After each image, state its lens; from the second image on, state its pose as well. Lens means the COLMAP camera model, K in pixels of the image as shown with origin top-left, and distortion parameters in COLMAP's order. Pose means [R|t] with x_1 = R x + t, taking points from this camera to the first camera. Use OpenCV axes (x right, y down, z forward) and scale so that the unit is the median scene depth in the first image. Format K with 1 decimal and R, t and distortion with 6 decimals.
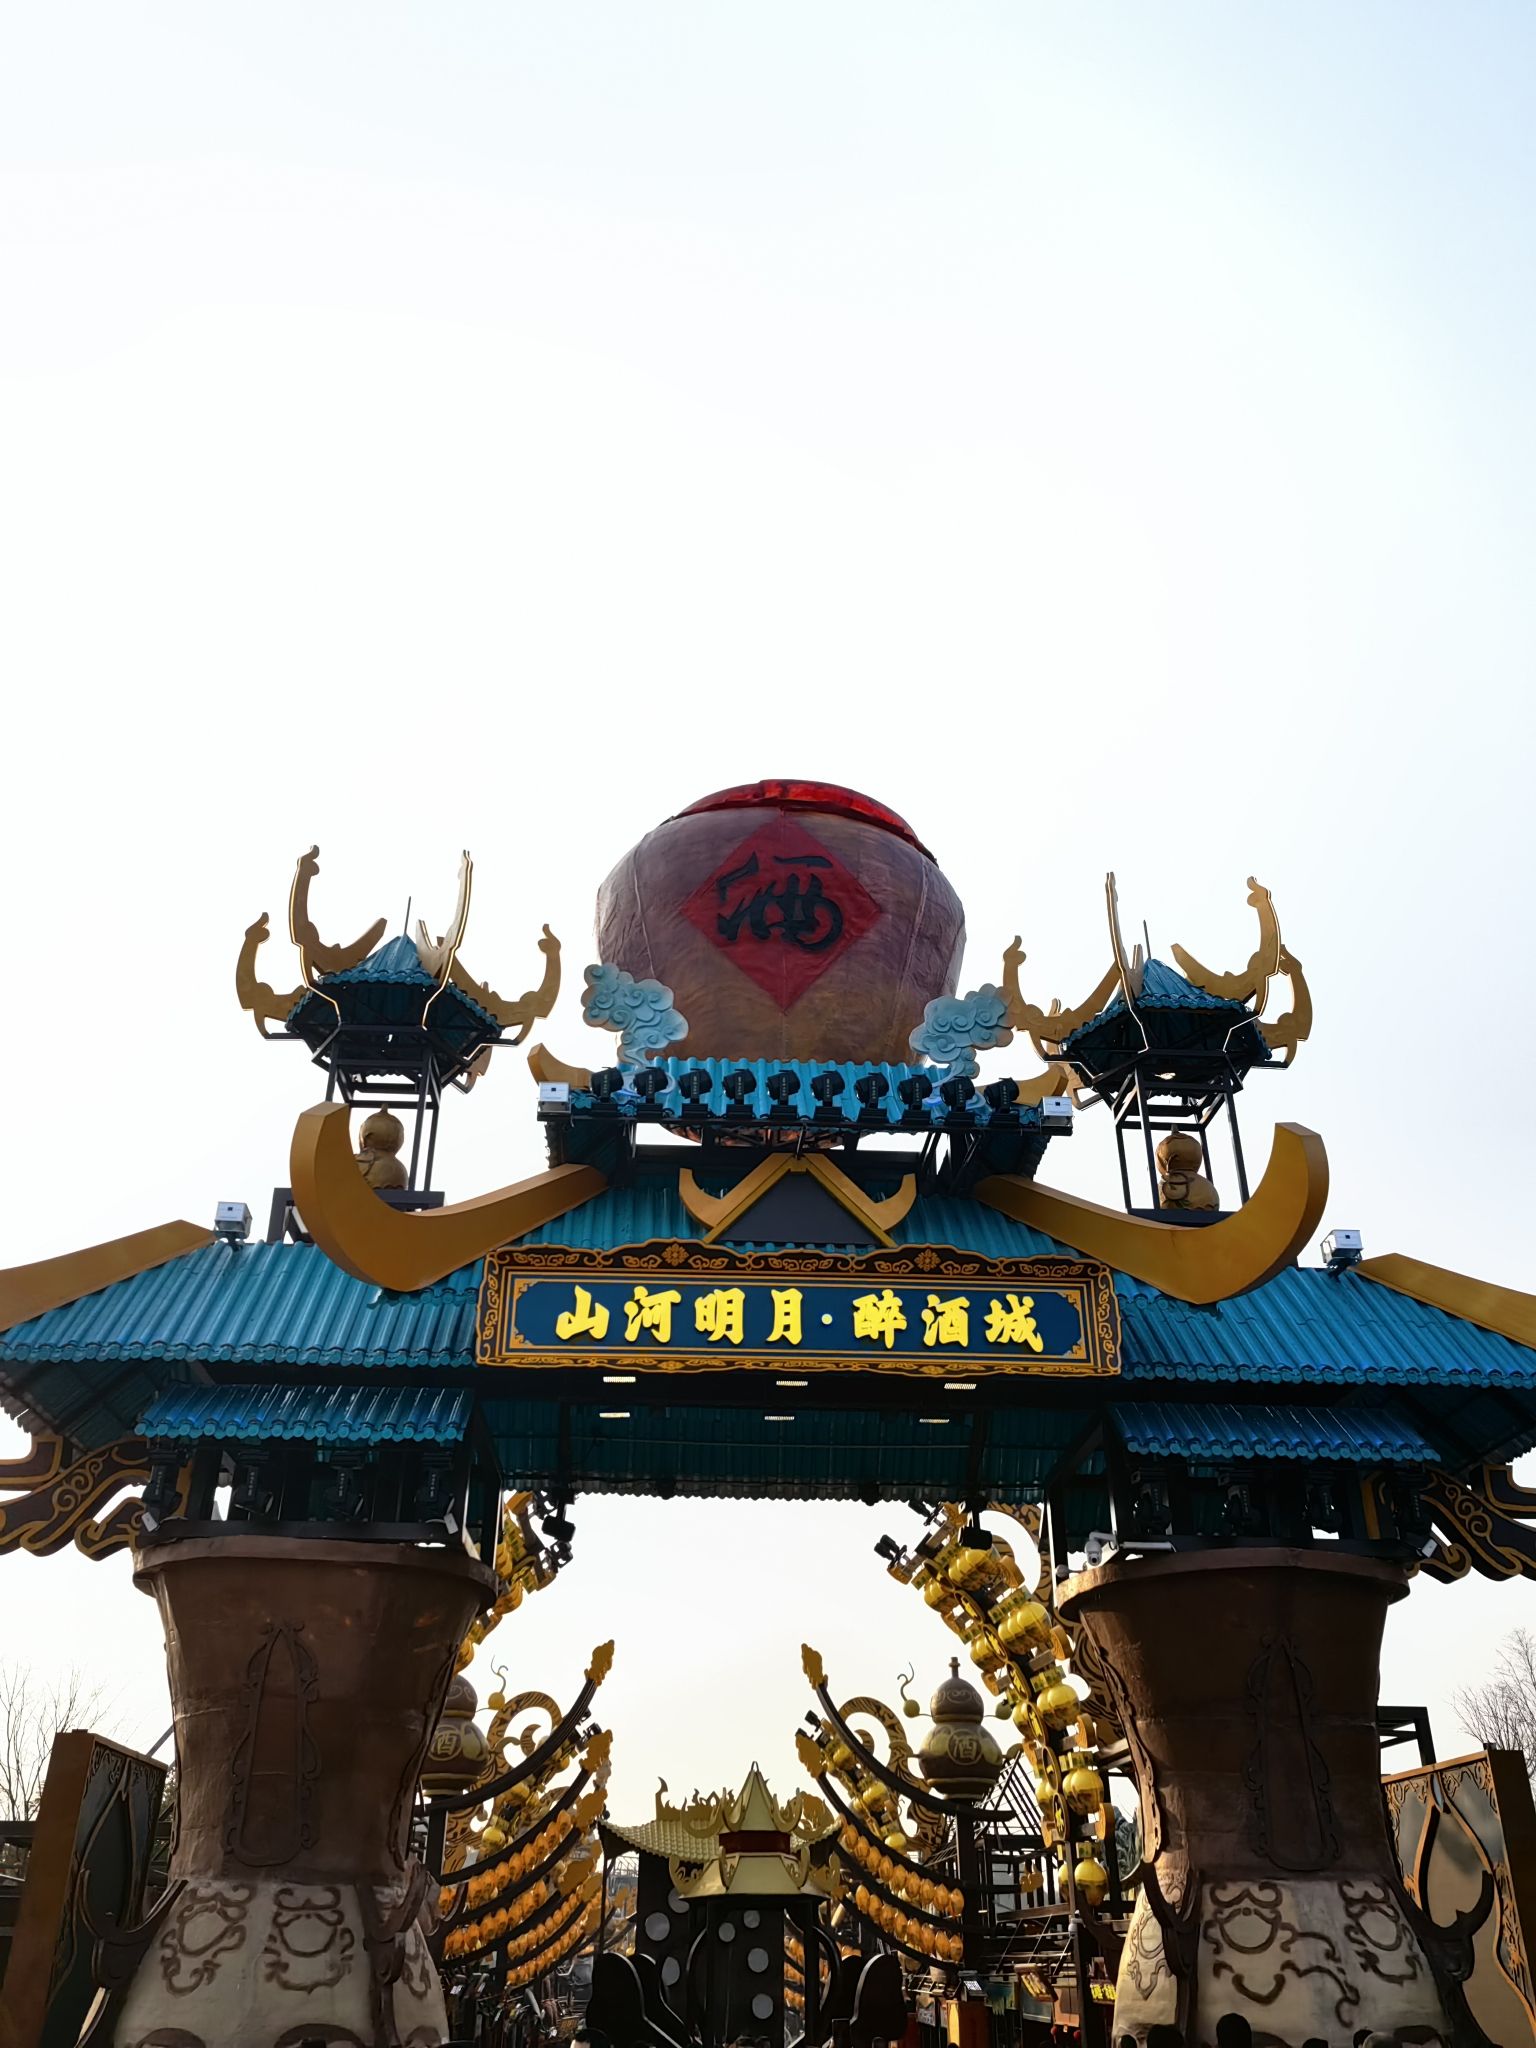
lens RADIAL K [[1658.8, 0, 768.0], [0, 1658.8, 1024.0], [0, 0, 1]] dist [0.088157, -0.102031]
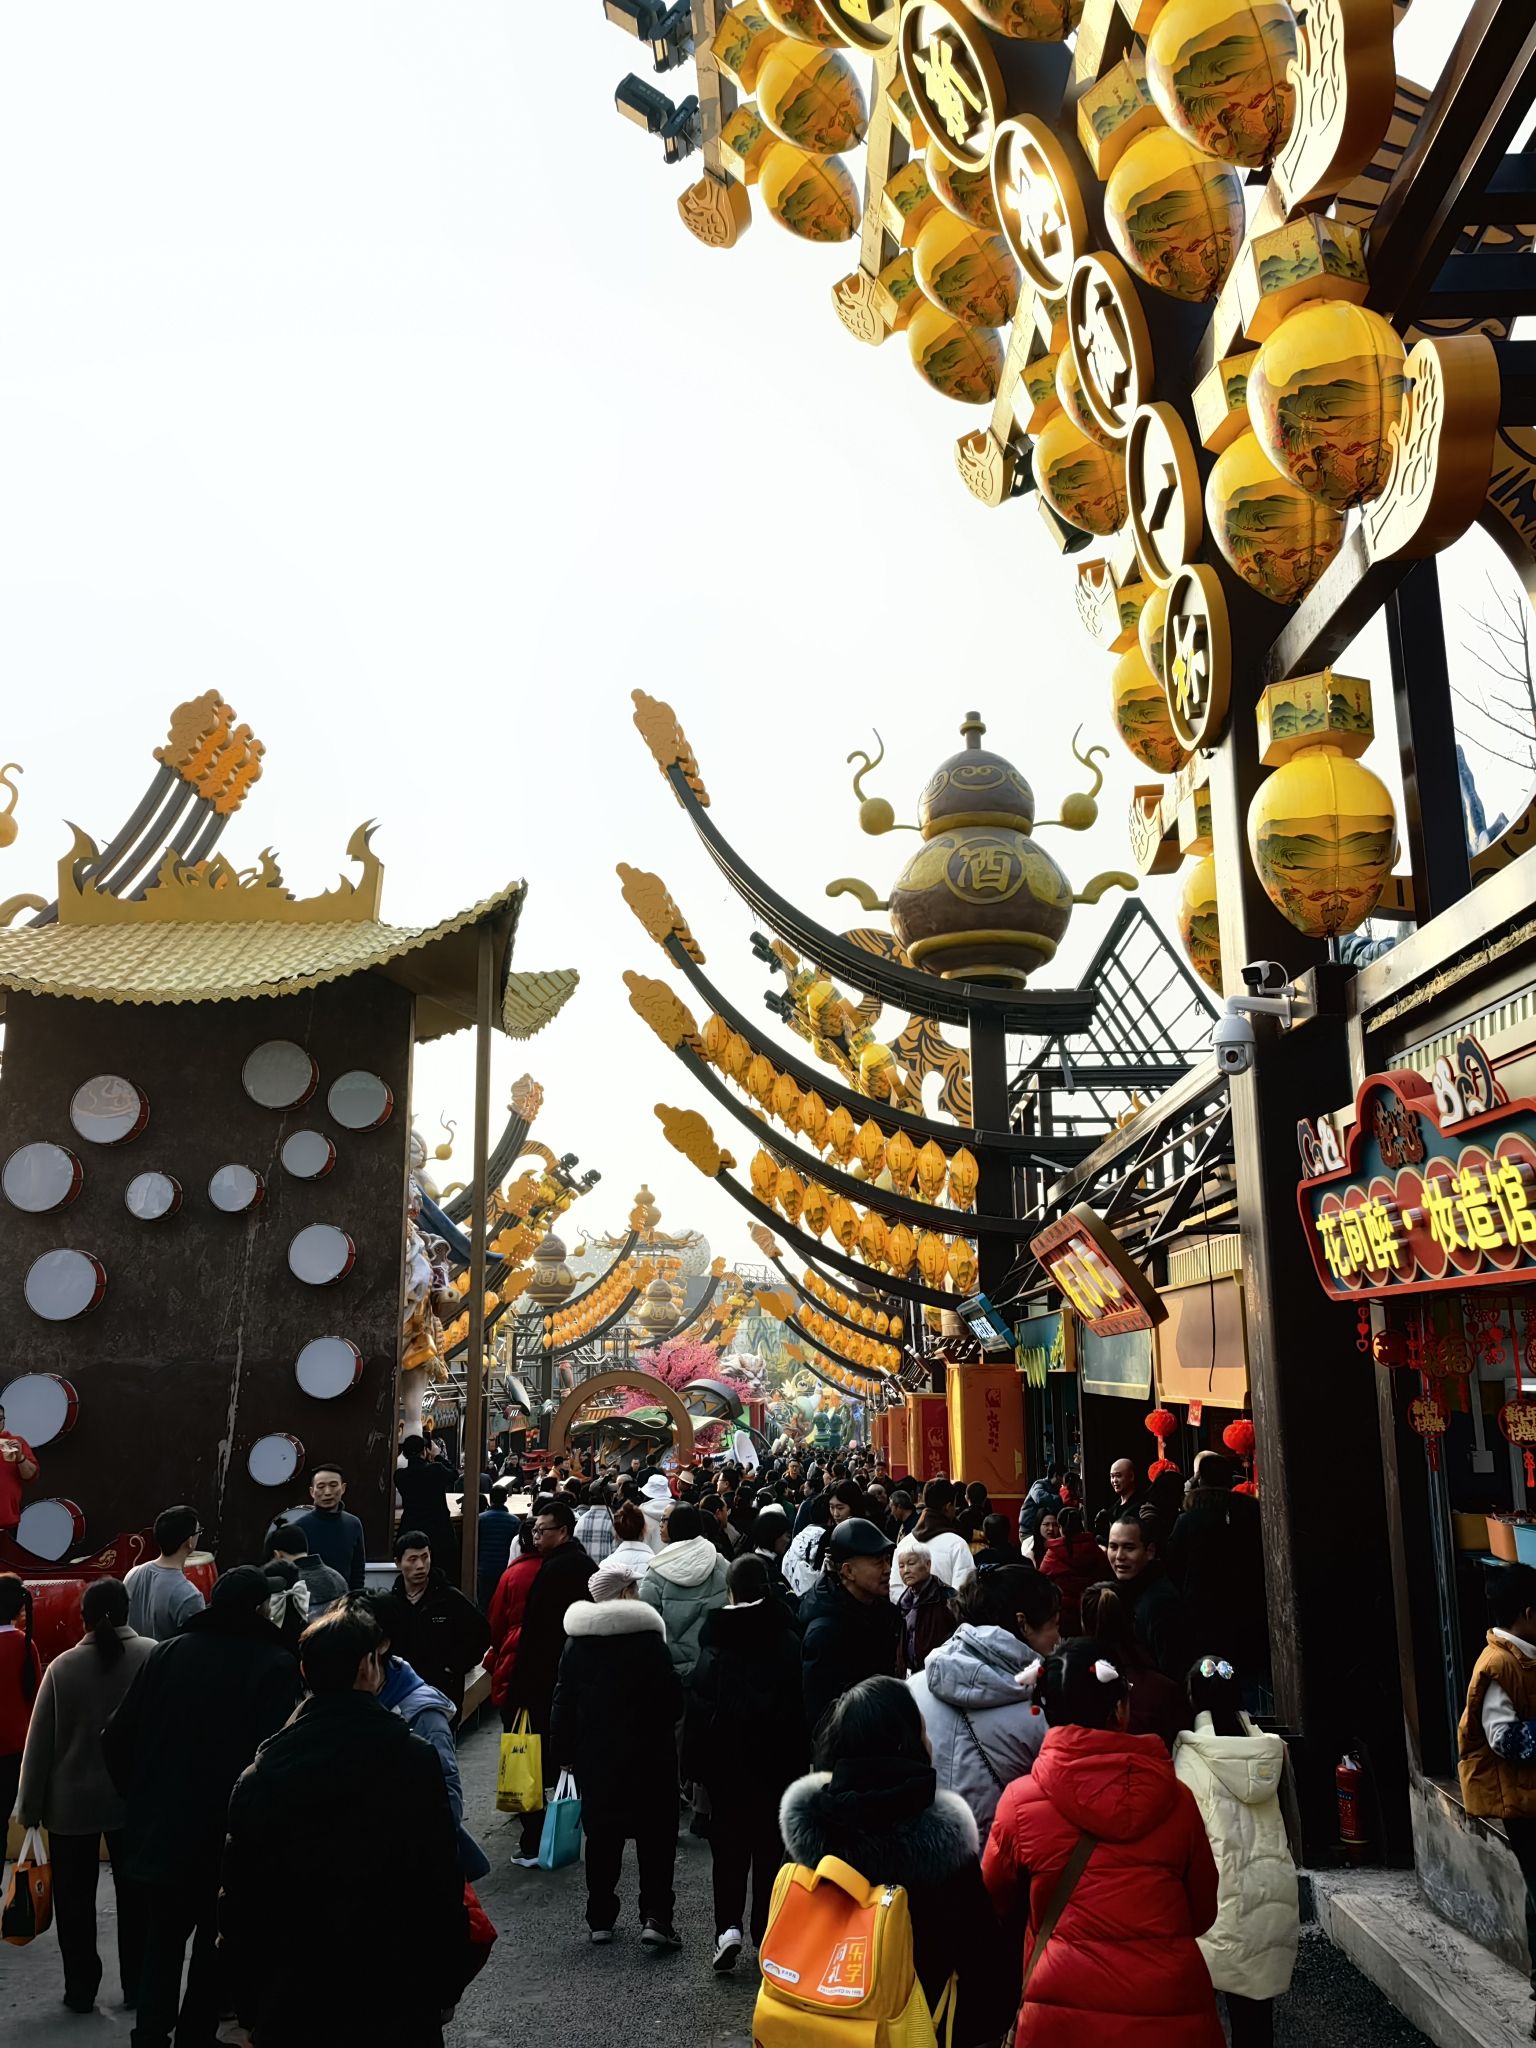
lens RADIAL K [[1658.8, 0, 768.0], [0, 1658.8, 1024.0], [0, 0, 1]] dist [0.088157, -0.102031]
pose [[0.994946, -0.031148, -0.095459, 0.117776], [0.058209, 0.953550, 0.295557, 0.392517], [0.081819, -0.299620, 0.950544, 0.658648]]
